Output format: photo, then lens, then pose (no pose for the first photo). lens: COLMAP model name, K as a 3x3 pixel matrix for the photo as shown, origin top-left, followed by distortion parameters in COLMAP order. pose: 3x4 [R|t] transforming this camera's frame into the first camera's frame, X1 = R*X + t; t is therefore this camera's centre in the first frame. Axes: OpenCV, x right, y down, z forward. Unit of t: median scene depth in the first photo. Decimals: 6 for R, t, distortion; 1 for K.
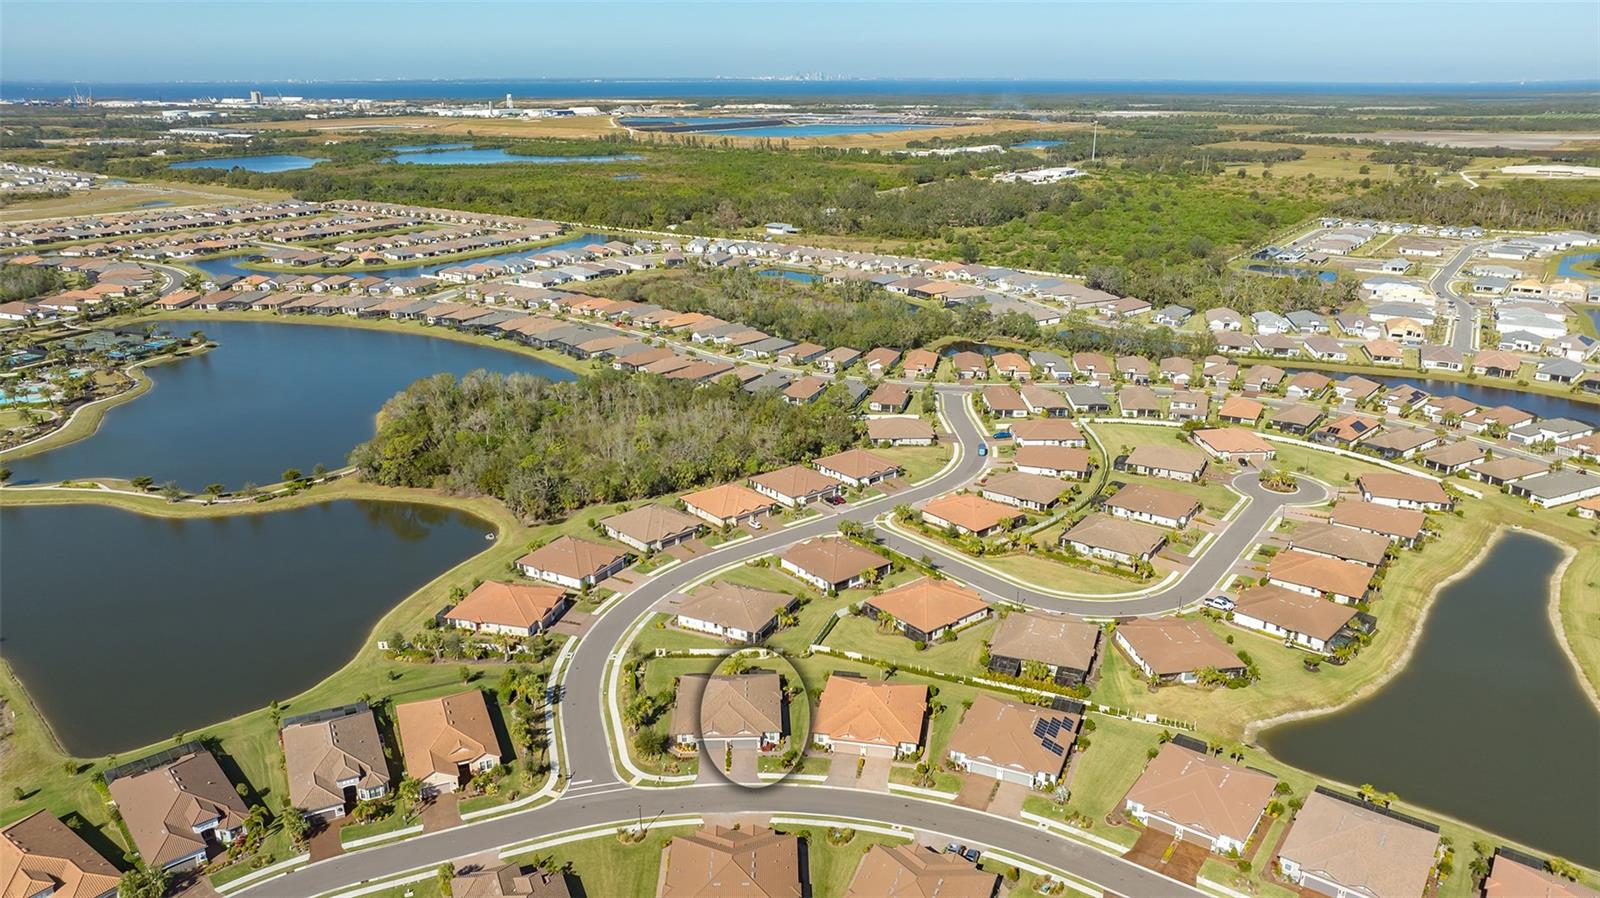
lens RADIAL K [[1133.8, 0, 809.2], [0, 1133.8, 448.2], [0, 0, 1]] dist [-0.026411, 0.016368]
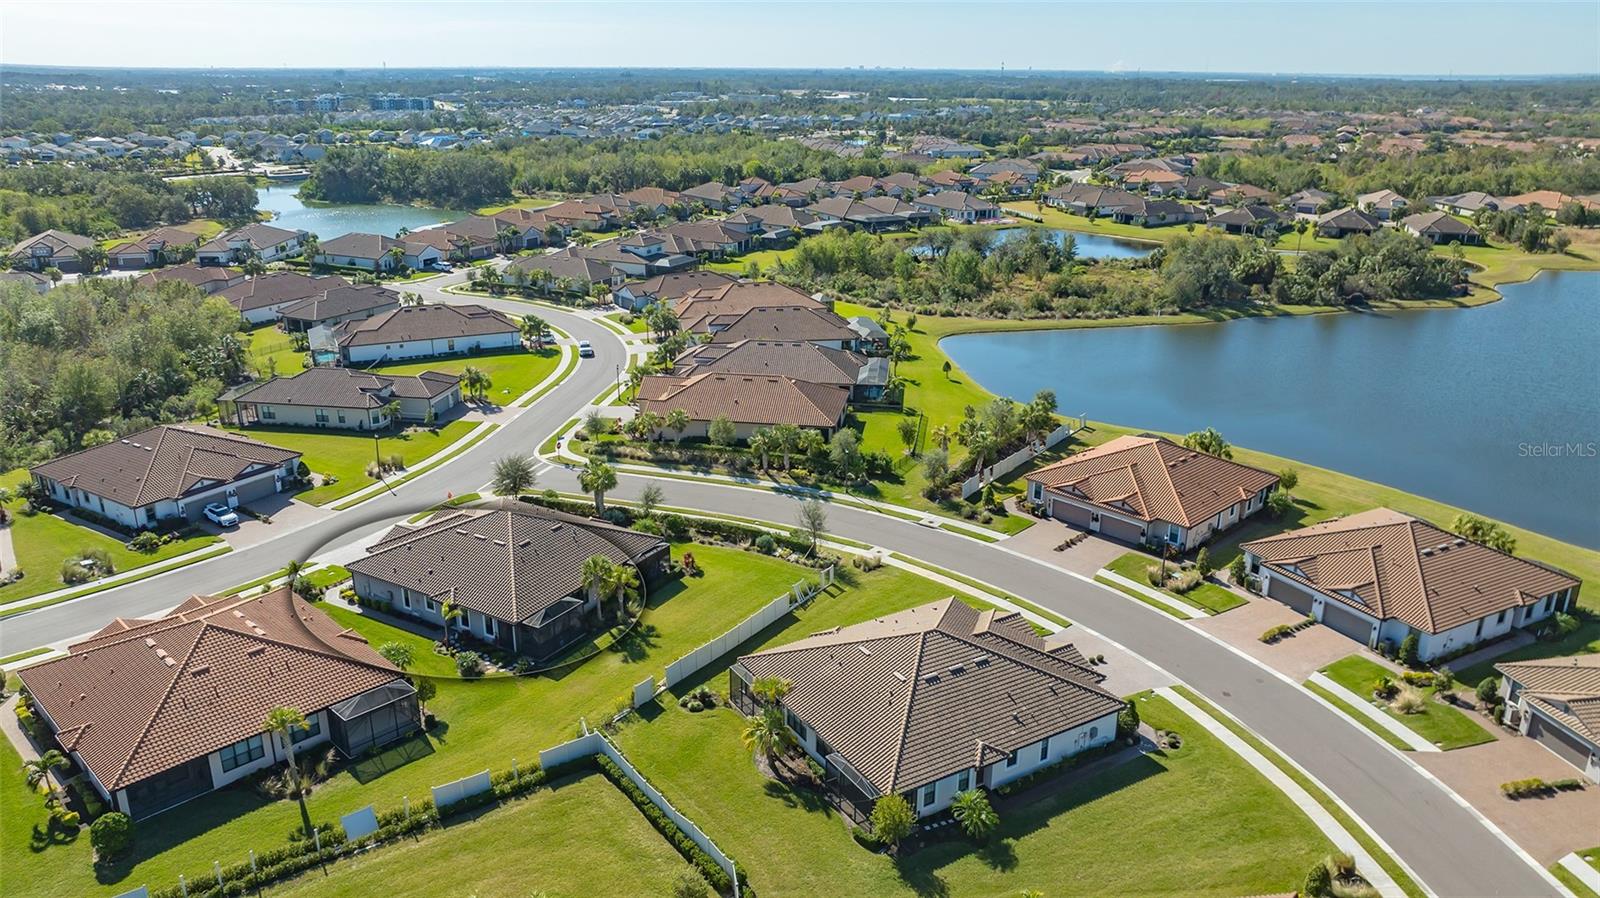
lens RADIAL K [[1133.8, 0, 793.8], [0, 1133.8, 447.7], [0, 0, 1]] dist [-0.026411, 0.016368]
pose [[-0.550569, 0.264427, -0.791803, 0.245925], [-0.271356, 0.840306, 0.469309, -0.073162], [0.789455, 0.473248, -0.390893, 1.360118]]
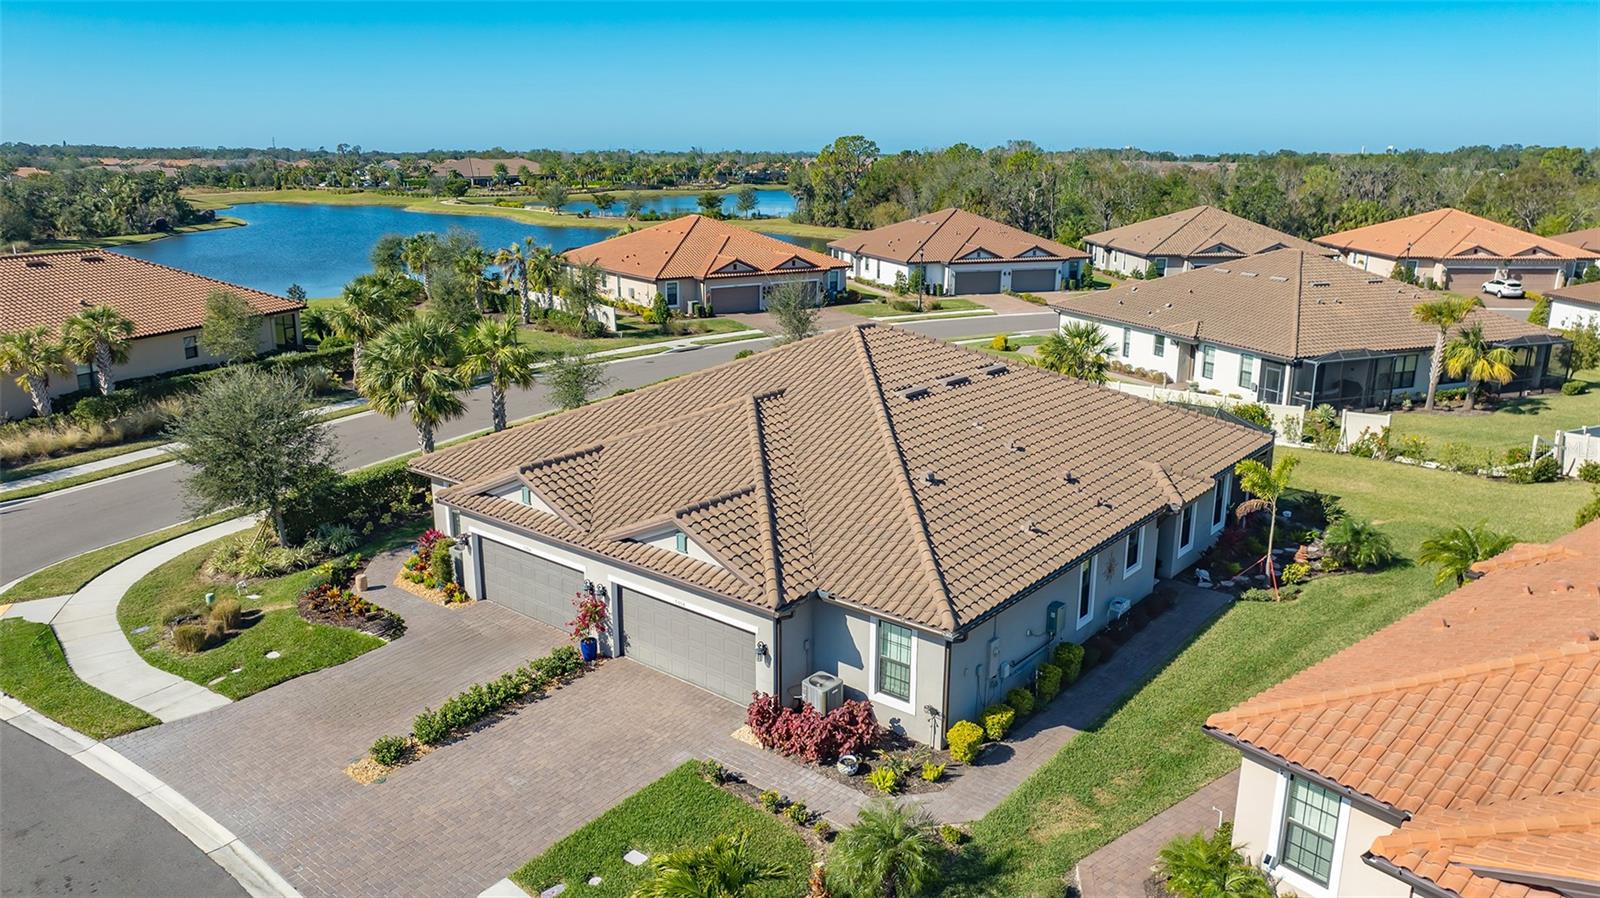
lens RADIAL K [[1133.8, 0, 795.7], [0, 1133.8, 435.9], [0, 0, 1]] dist [-0.026411, 0.016368]
pose [[0.742459, 0.161394, -0.650159, 0.034048], [-0.214215, 0.976784, -0.002152, 0.242752], [0.634717, 0.140872, 0.759795, 0.934073]]
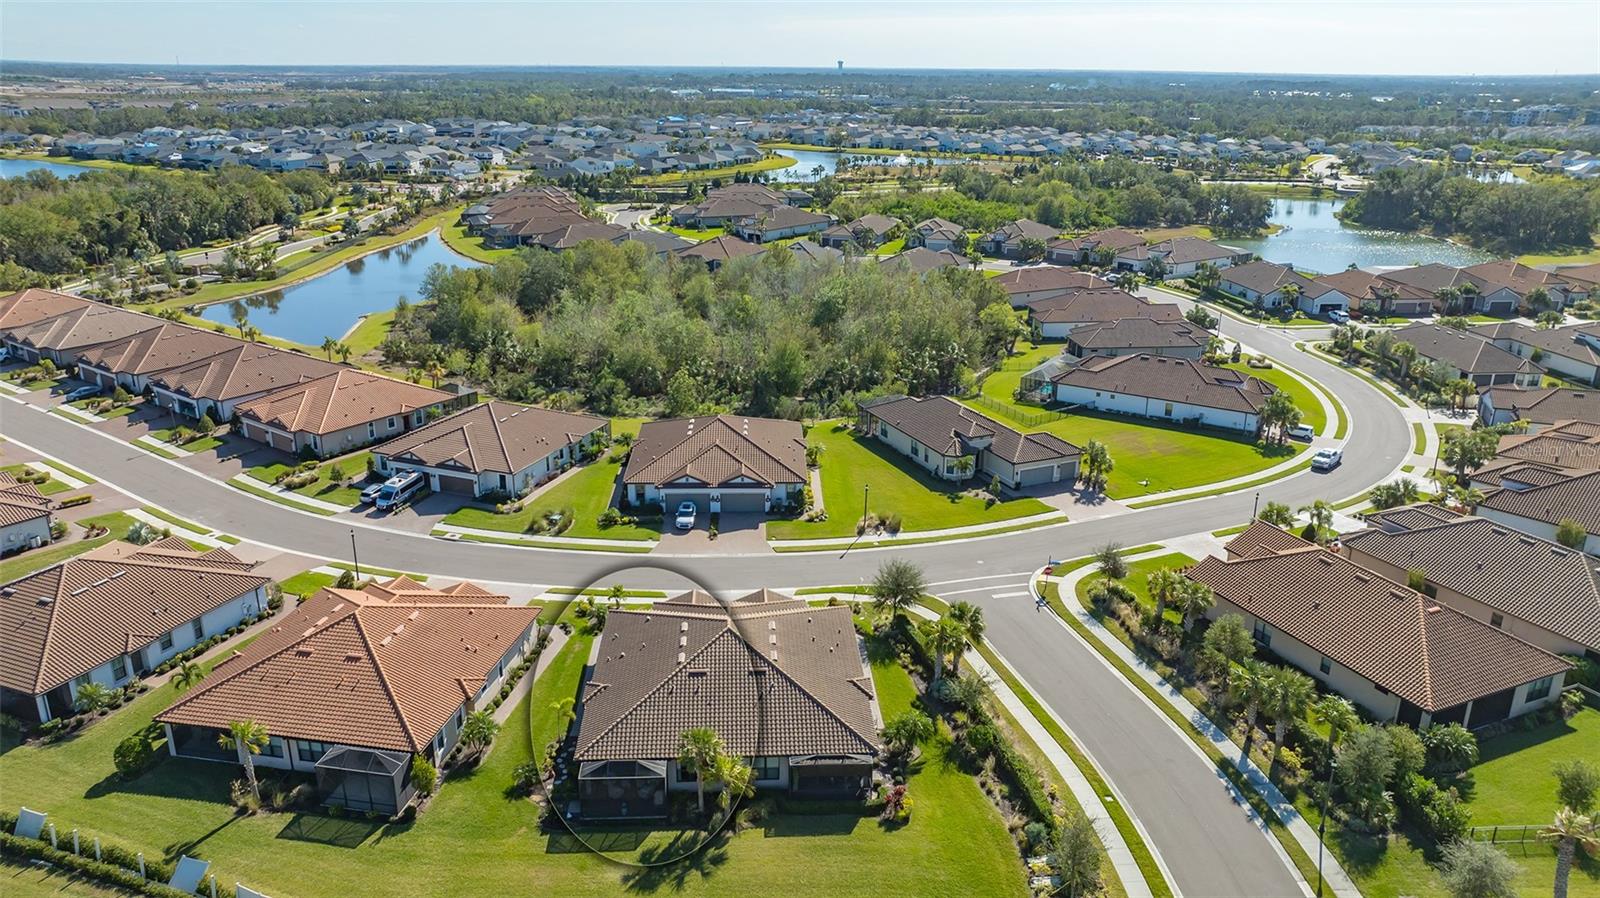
lens RADIAL K [[1133.8, 0, 802.0], [0, 1133.8, 453.5], [0, 0, 1]] dist [-0.026411, 0.016368]
pose [[-0.999962, -0.007051, -0.005047, -0.102172], [-0.008666, 0.792580, 0.609706, -0.068341], [-0.000299, 0.609727, -0.792612, 1.353998]]
